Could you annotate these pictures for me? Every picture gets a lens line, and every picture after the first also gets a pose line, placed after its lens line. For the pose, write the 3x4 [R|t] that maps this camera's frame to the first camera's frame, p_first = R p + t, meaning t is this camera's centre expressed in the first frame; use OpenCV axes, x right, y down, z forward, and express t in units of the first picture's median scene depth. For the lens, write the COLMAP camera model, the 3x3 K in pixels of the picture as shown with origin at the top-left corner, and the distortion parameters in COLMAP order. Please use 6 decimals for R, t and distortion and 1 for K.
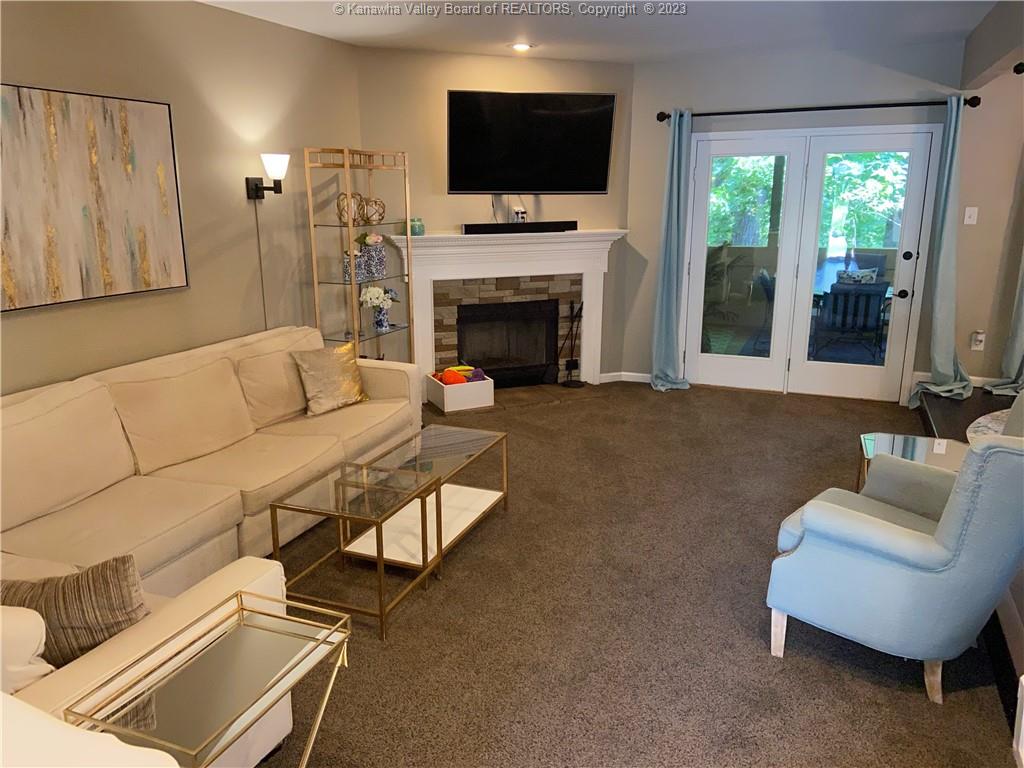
lens RADIAL K [[778.1, 0, 505.2], [0, 778.1, 378.0], [0, 0, 1]] dist [0.125261, -0.151784]
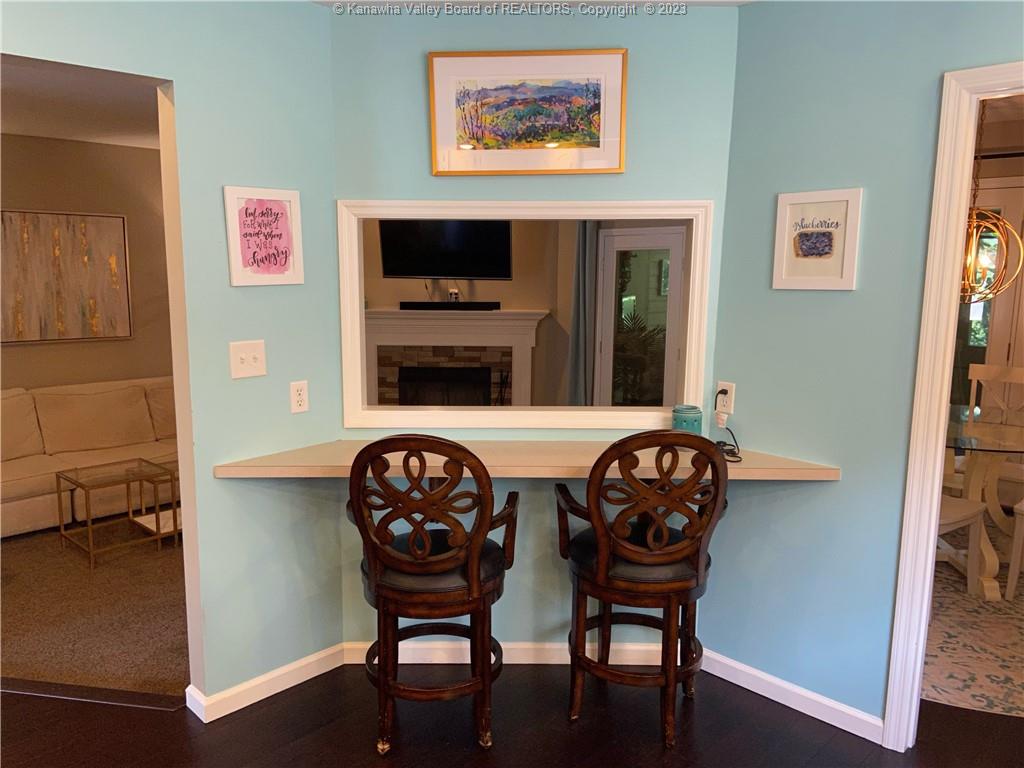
lens RADIAL K [[778.1, 0, 505.2], [0, 778.1, 378.0], [0, 0, 1]] dist [0.125261, -0.151784]
pose [[0.928725, 0.060407, -0.365815, 0.543736], [-0.097508, 0.991701, -0.083794, 0.010612], [0.357717, 0.113492, 0.926908, -0.073143]]
